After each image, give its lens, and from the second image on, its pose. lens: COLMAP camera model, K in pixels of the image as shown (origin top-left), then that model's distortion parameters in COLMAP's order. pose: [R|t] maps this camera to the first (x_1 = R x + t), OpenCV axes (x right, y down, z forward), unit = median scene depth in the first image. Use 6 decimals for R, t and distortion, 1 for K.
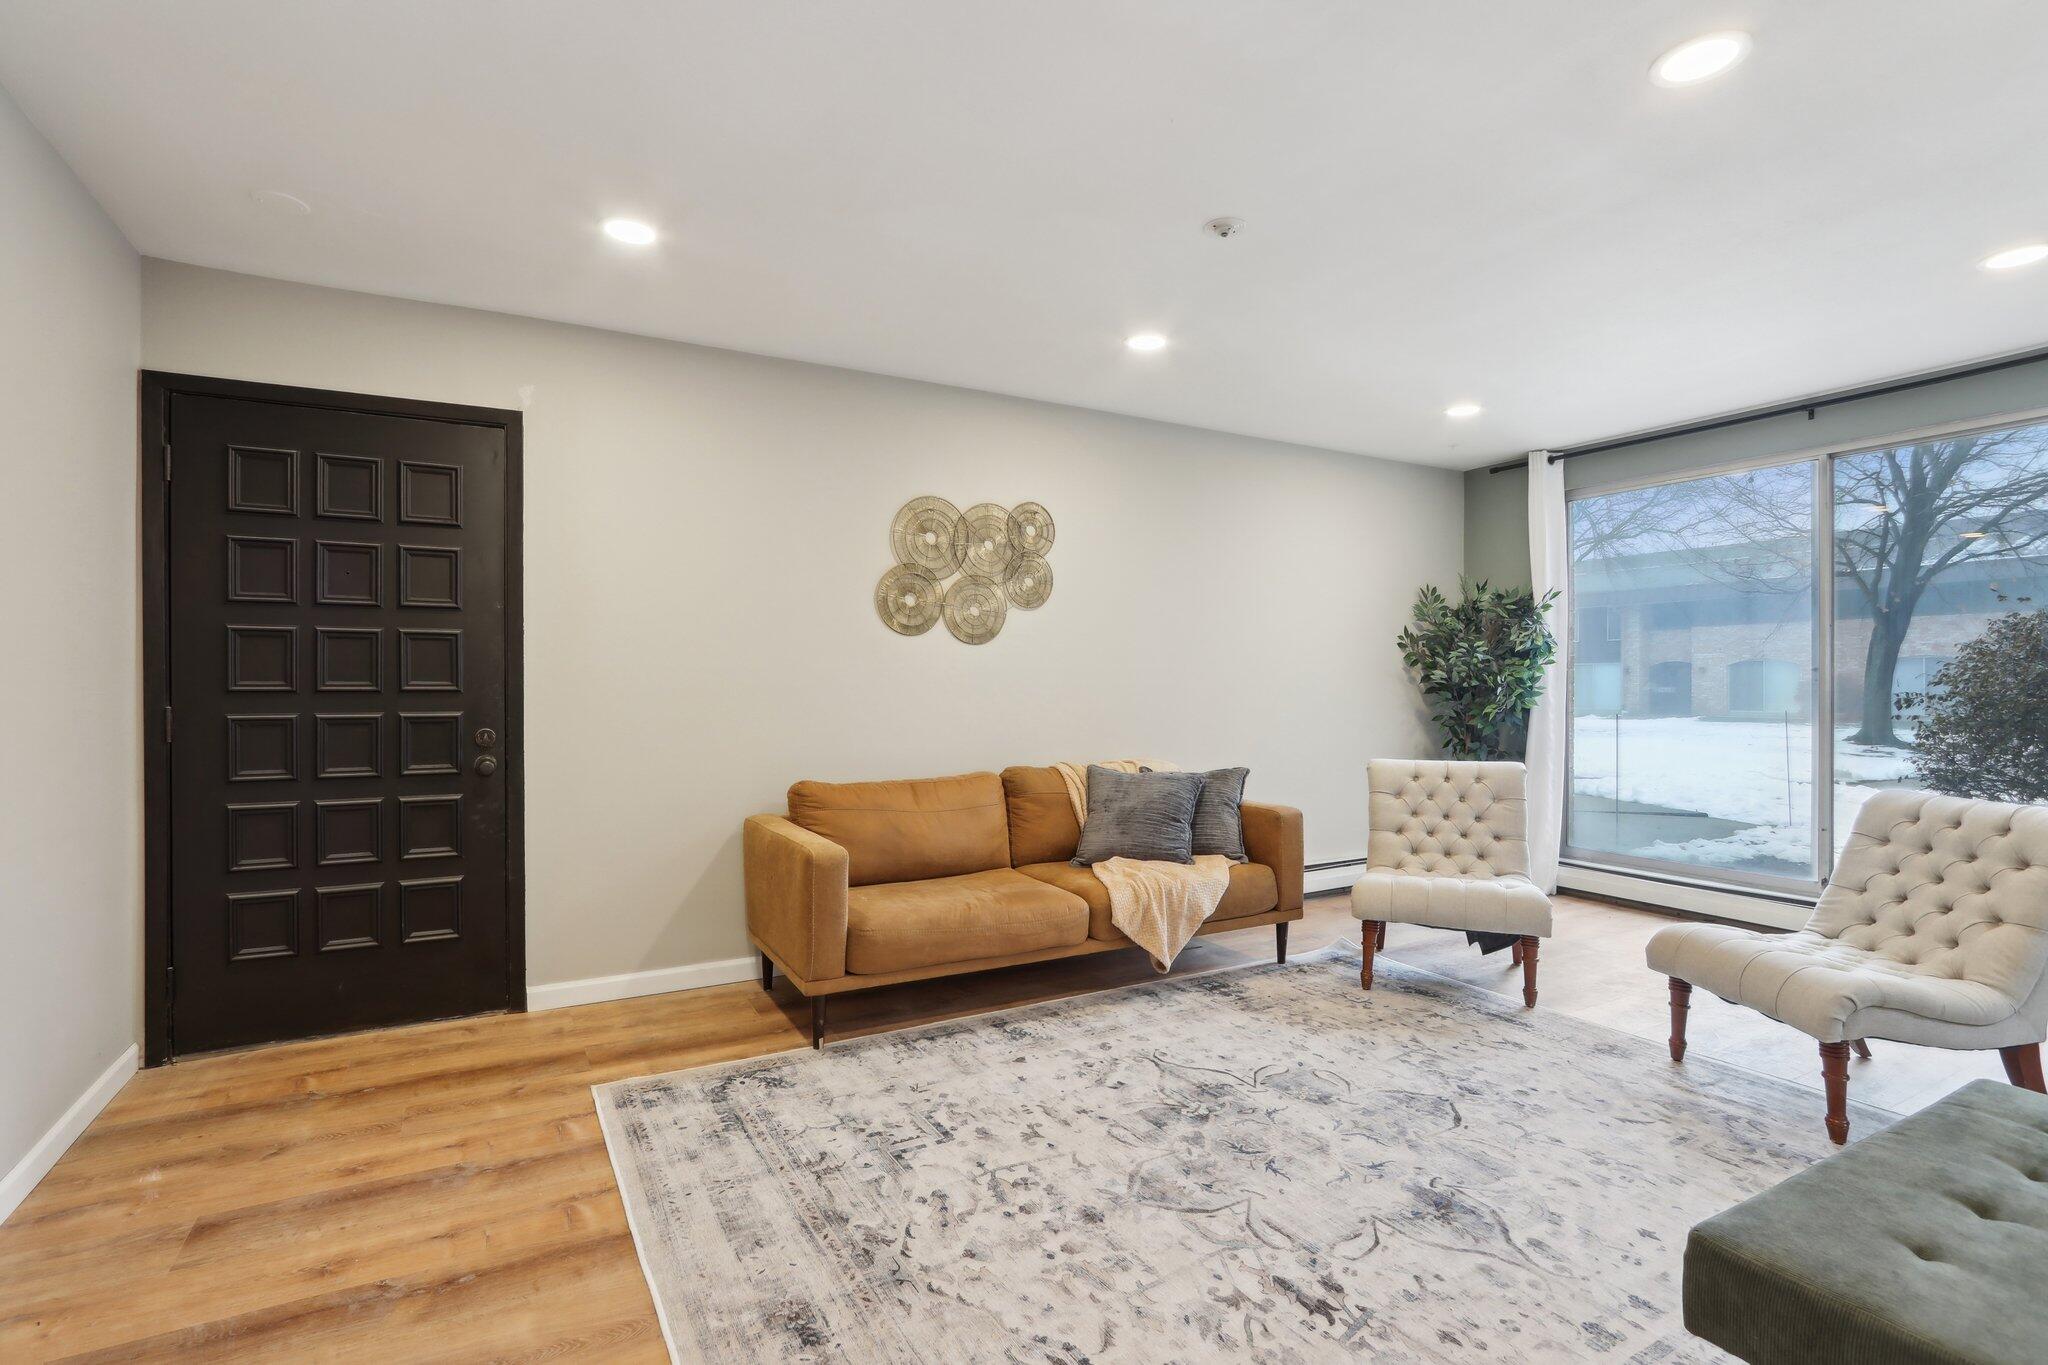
lens RADIAL K [[964.0, 0, 1013.3], [0, 964.0, 694.6], [0, 0, 1]] dist [-0.015862, 0.004101]
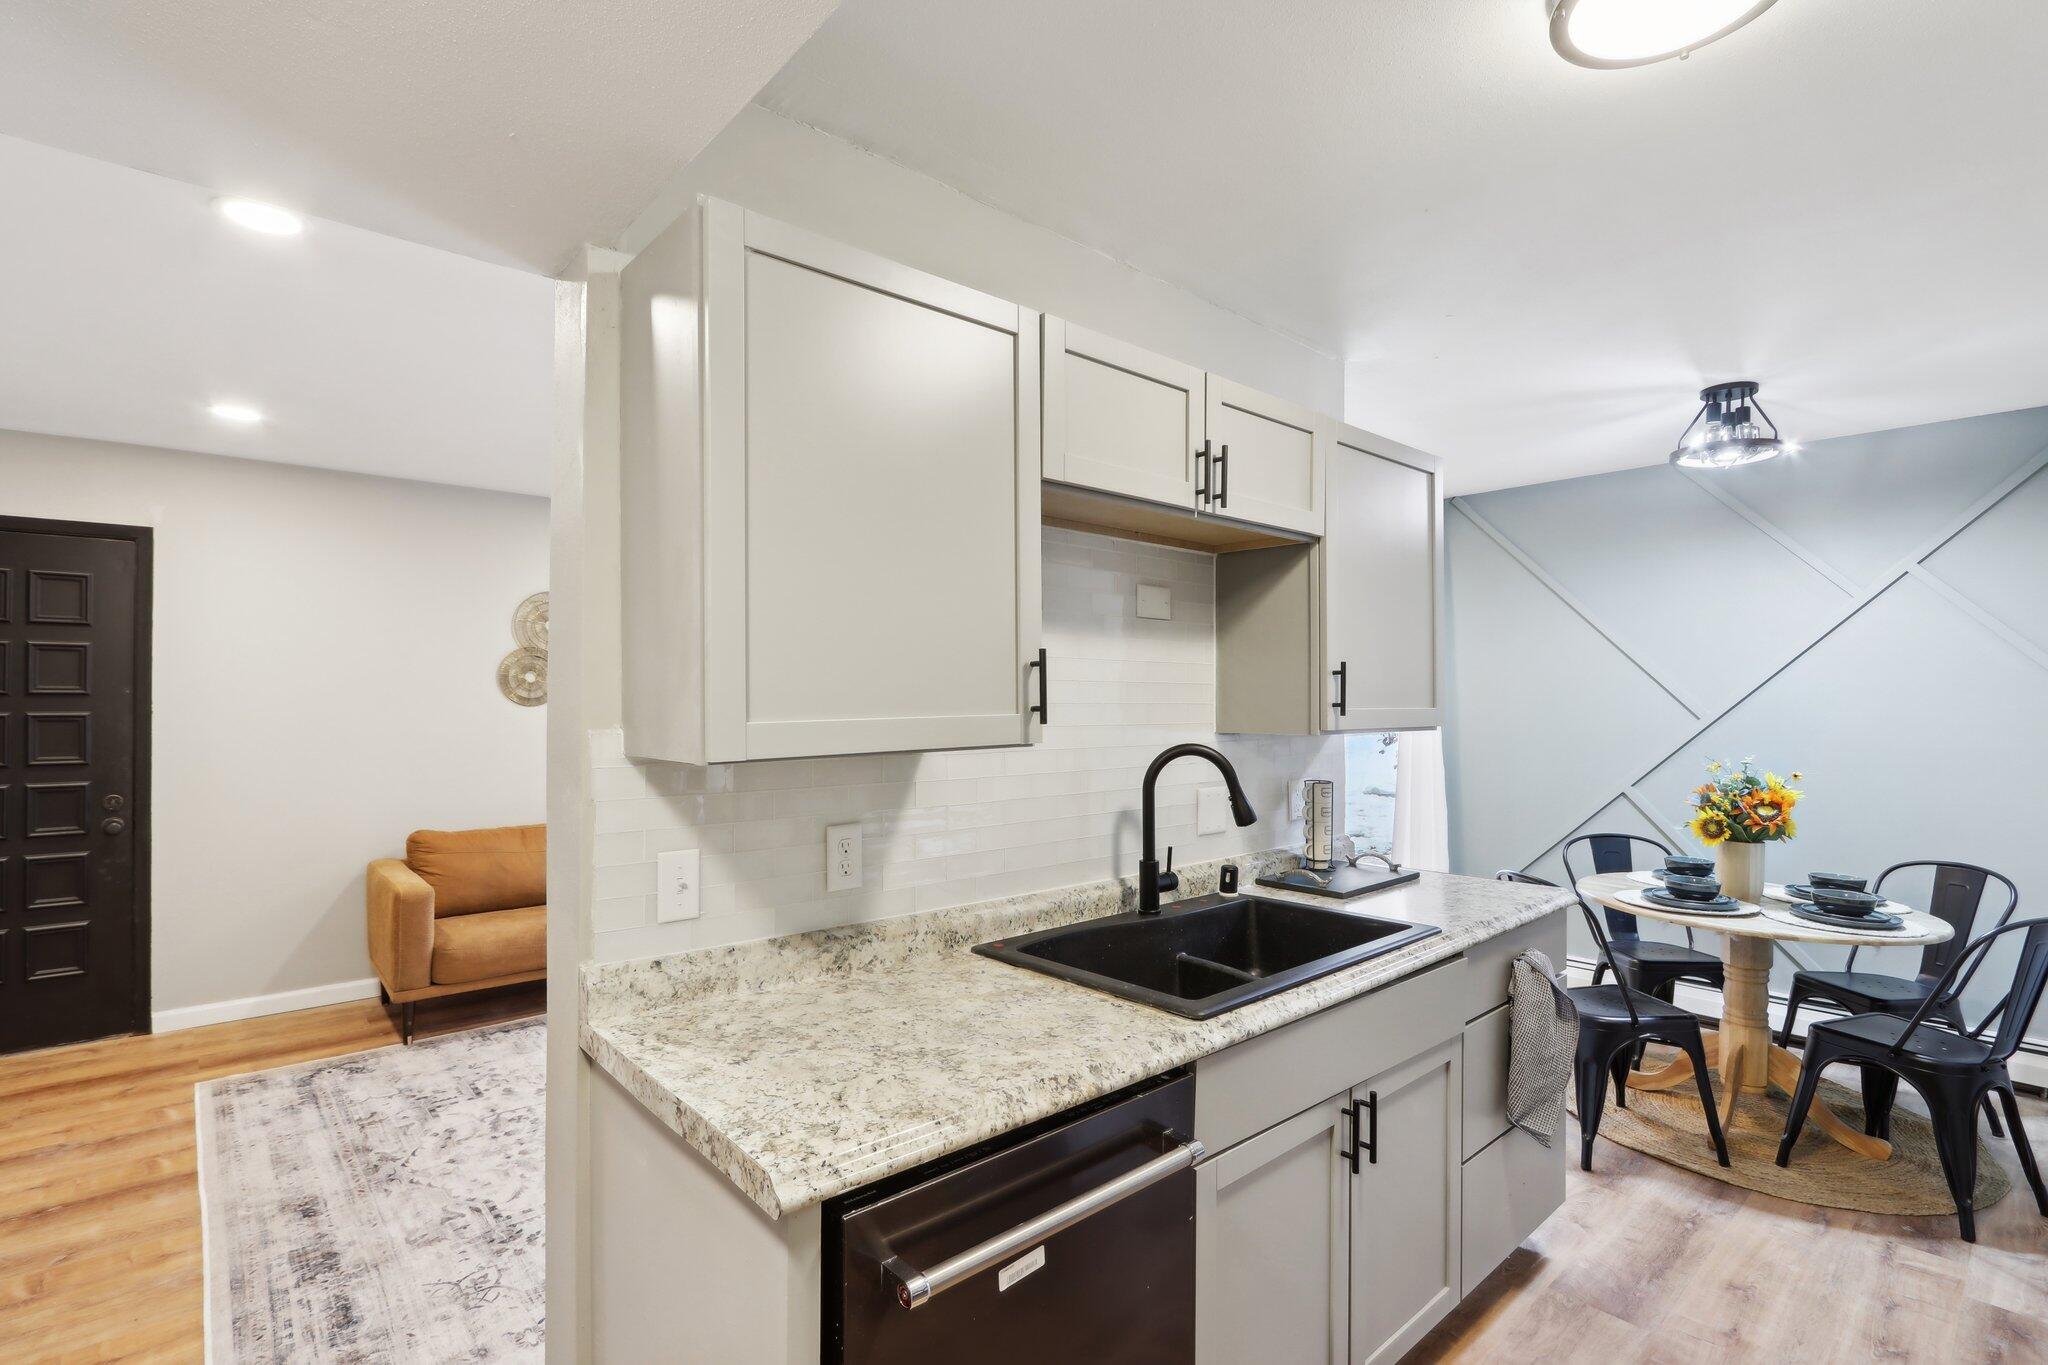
lens RADIAL K [[964.0, 0, 1013.3], [0, 964.0, 694.6], [0, 0, 1]] dist [-0.015862, 0.004101]
pose [[0.978649, 0.003069, 0.205517, 0.343876], [-0.000449, 0.999918, -0.012793, -0.086639], [-0.205540, 0.012427, 0.978570, -0.444282]]
